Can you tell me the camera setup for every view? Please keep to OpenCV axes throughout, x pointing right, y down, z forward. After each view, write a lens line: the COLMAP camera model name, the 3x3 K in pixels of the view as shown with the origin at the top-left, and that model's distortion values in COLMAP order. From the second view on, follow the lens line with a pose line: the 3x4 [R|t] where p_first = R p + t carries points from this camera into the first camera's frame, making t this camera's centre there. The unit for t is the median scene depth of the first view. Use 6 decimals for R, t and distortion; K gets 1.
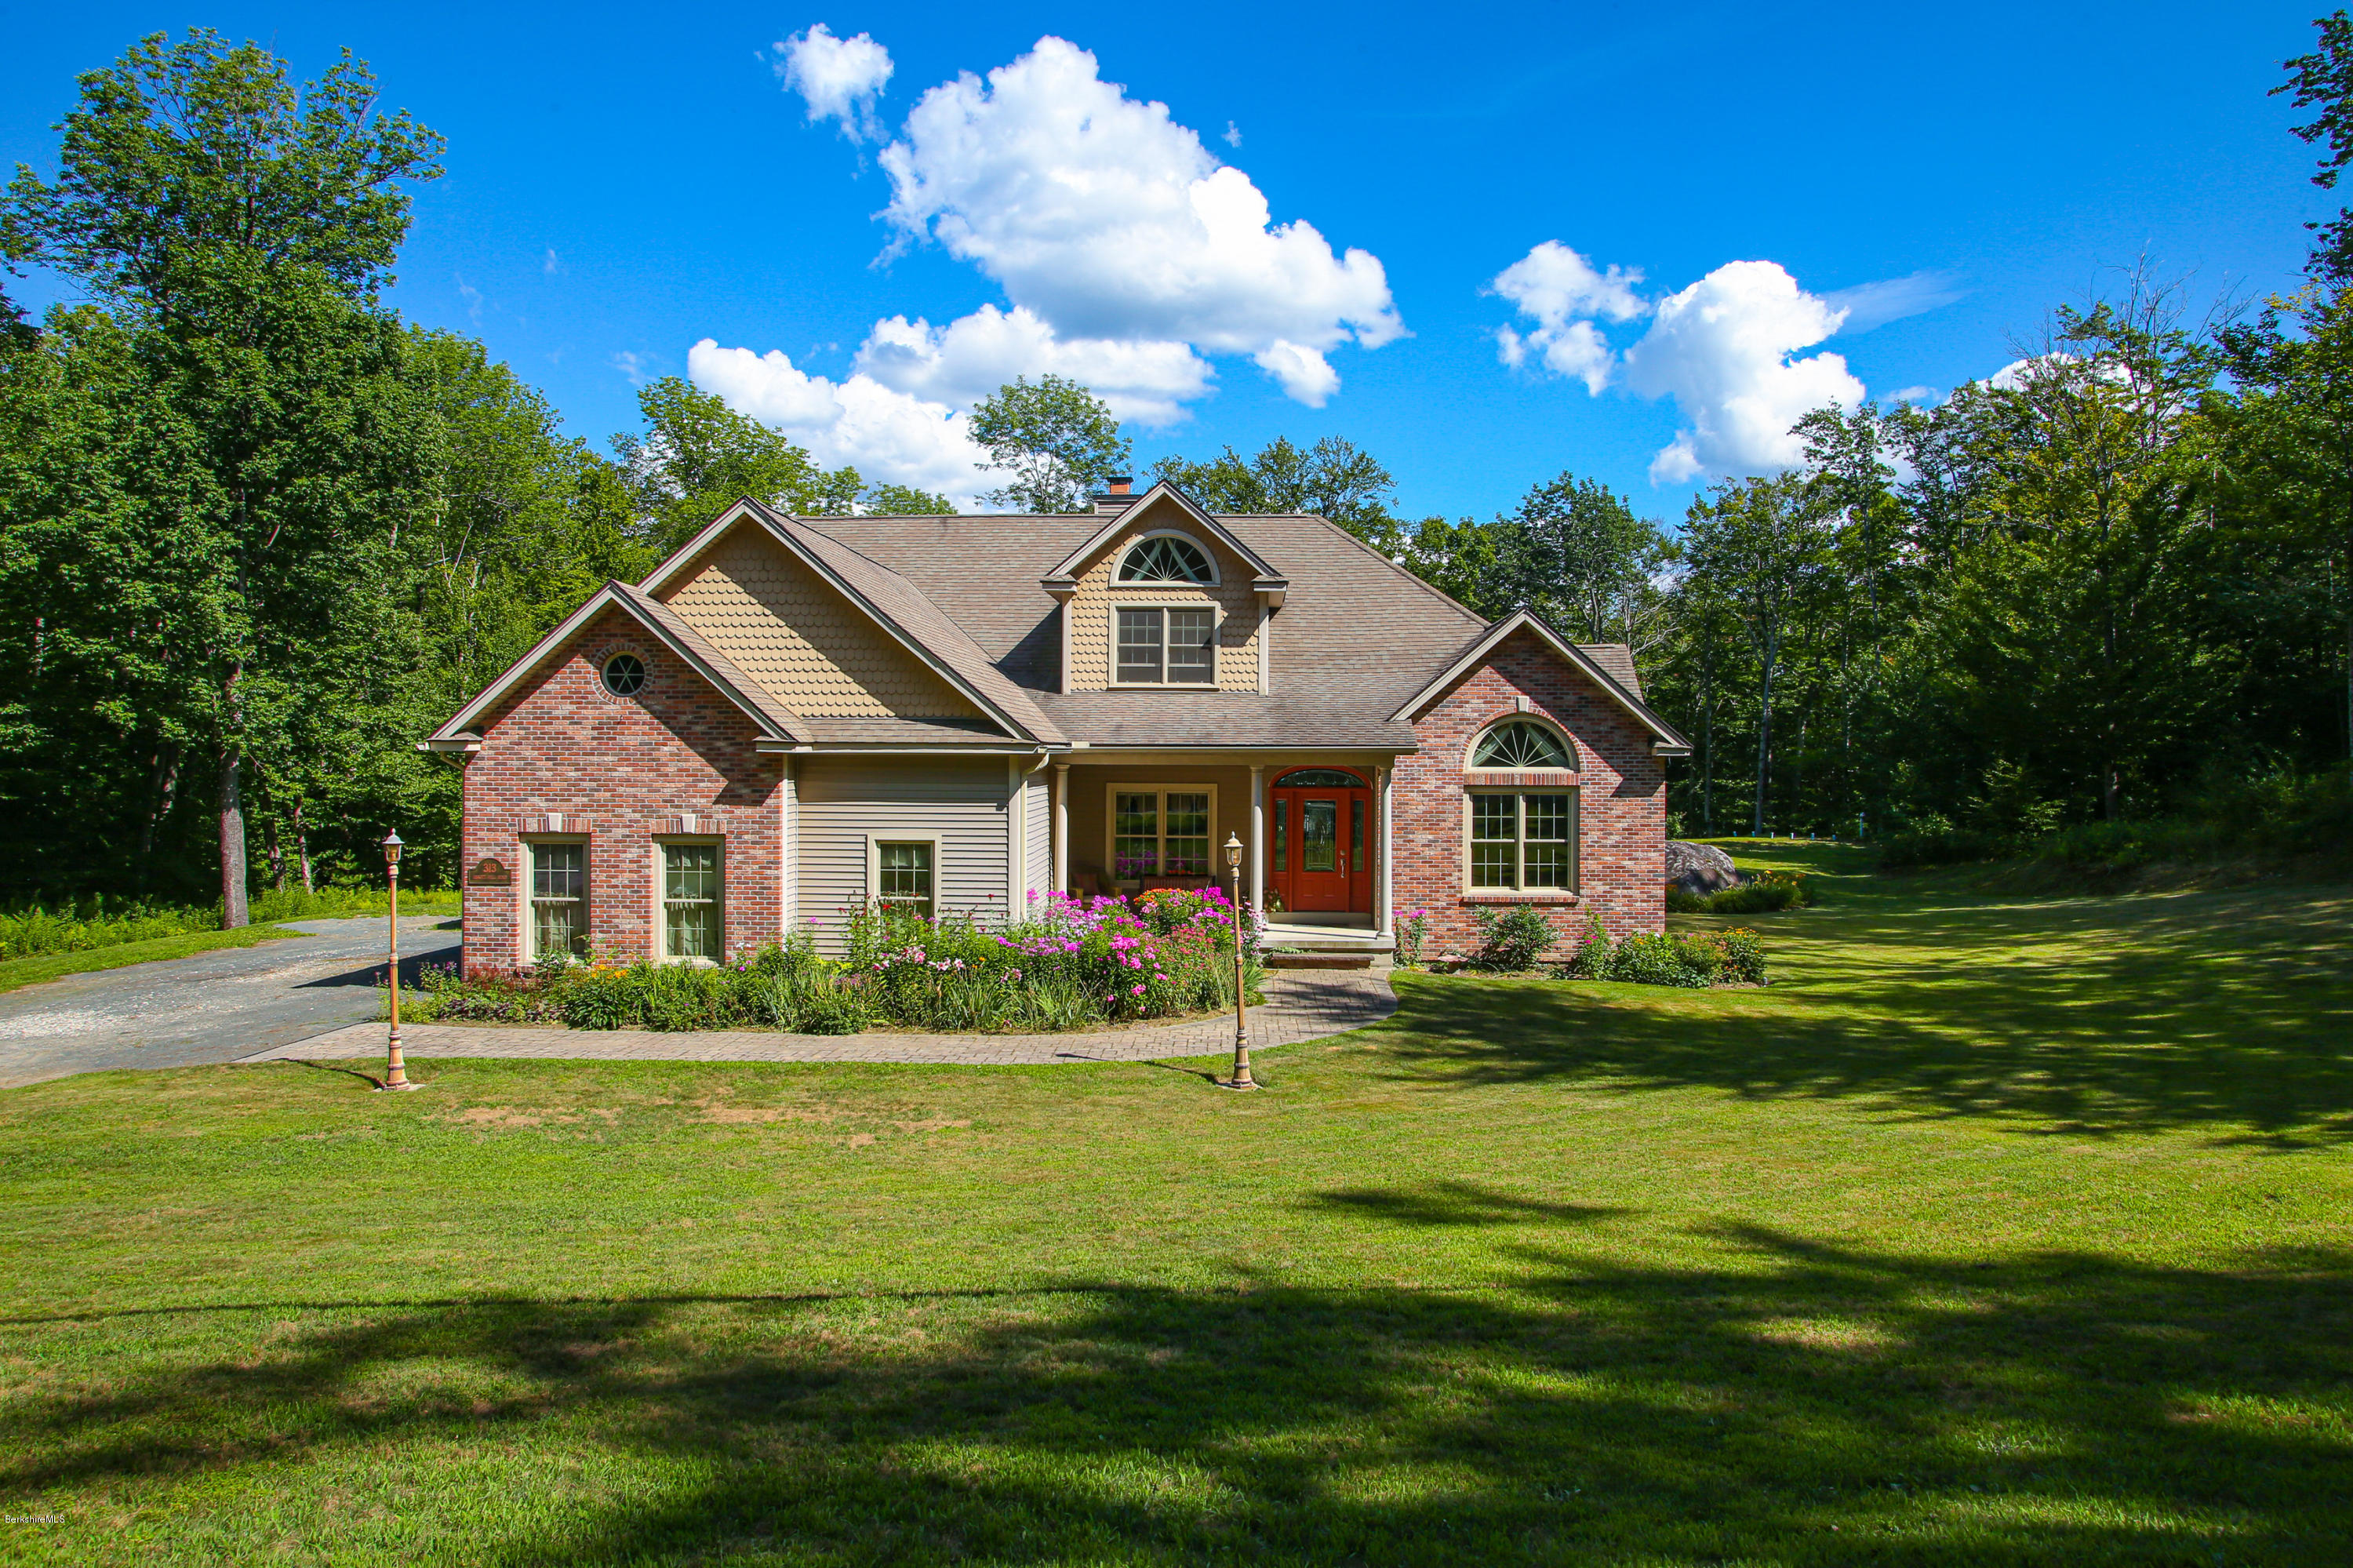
lens RADIAL K [[1663.1, 0, 1172.3], [0, 1663.1, 783.7], [0, 0, 1]] dist [-0.057635, 0.046266]
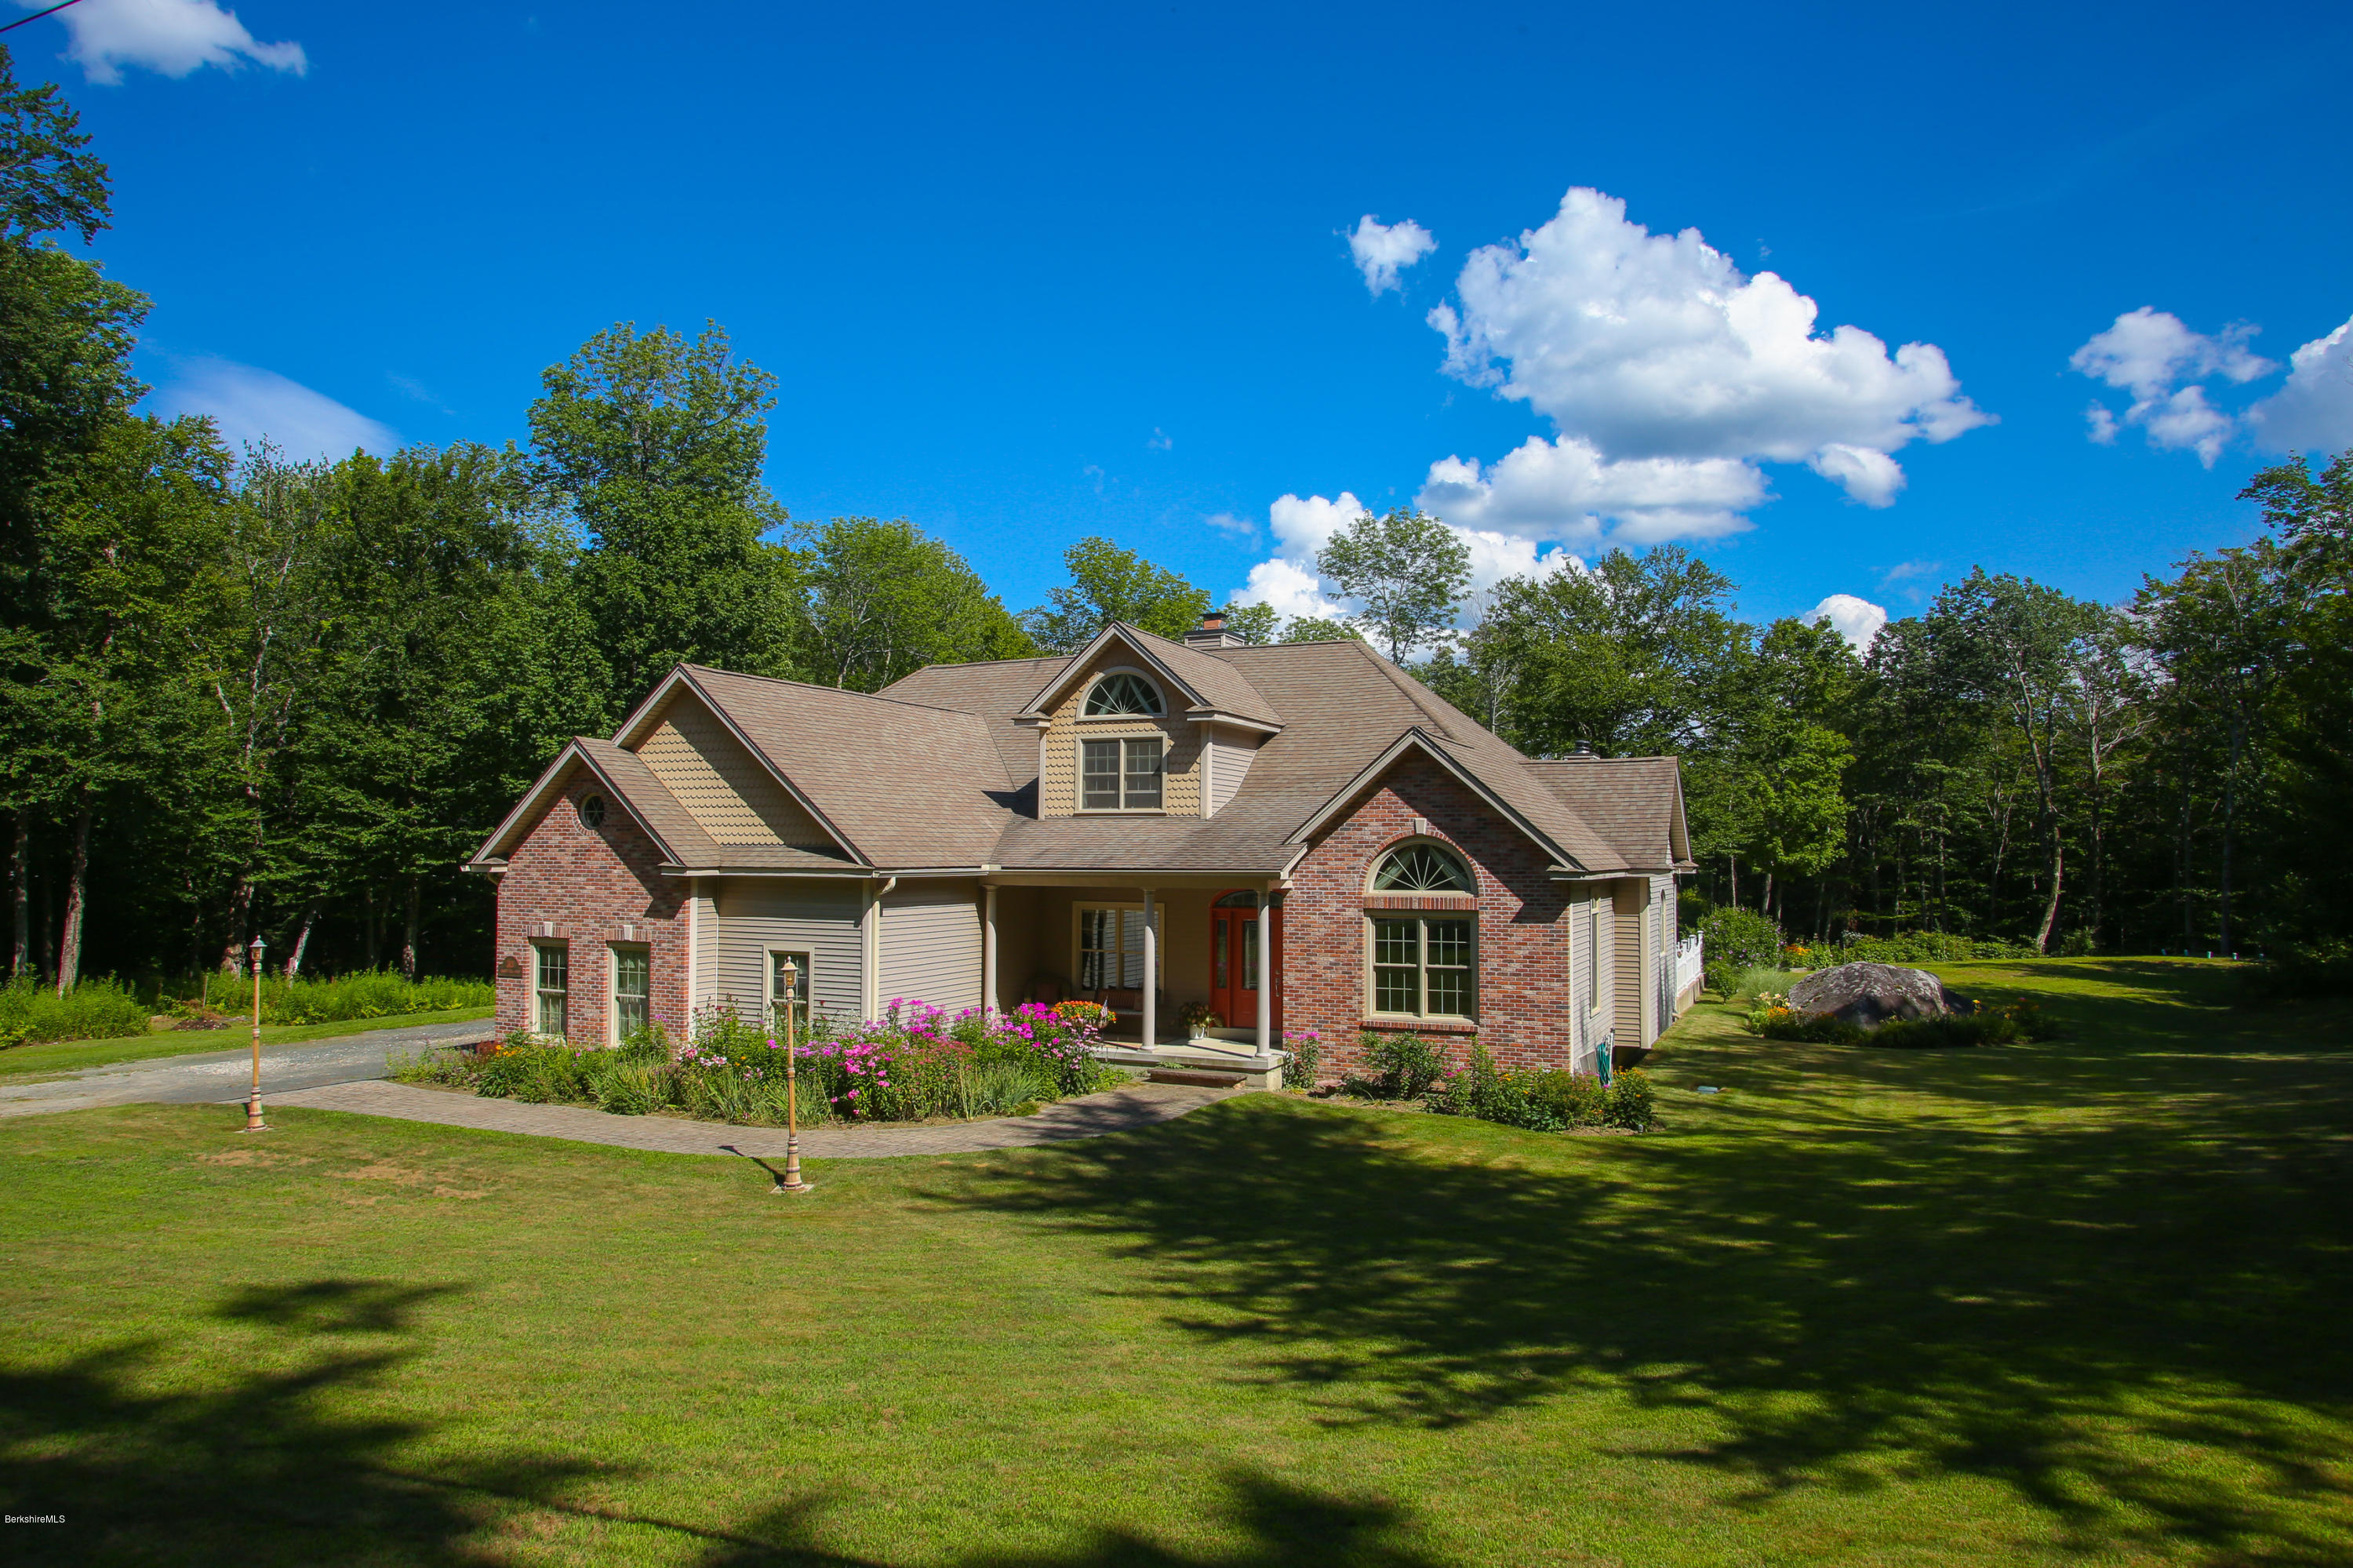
lens RADIAL K [[1524.9, 0, 1173.8], [0, 1524.9, 774.4], [0, 0, 1]] dist [-0.051539, 0.012583]
pose [[0.911548, -0.021566, -0.410628, 0.435564], [-0.006960, 0.997671, -0.067848, -0.015781], [0.411135, 0.064705, 0.909275, 0.113721]]
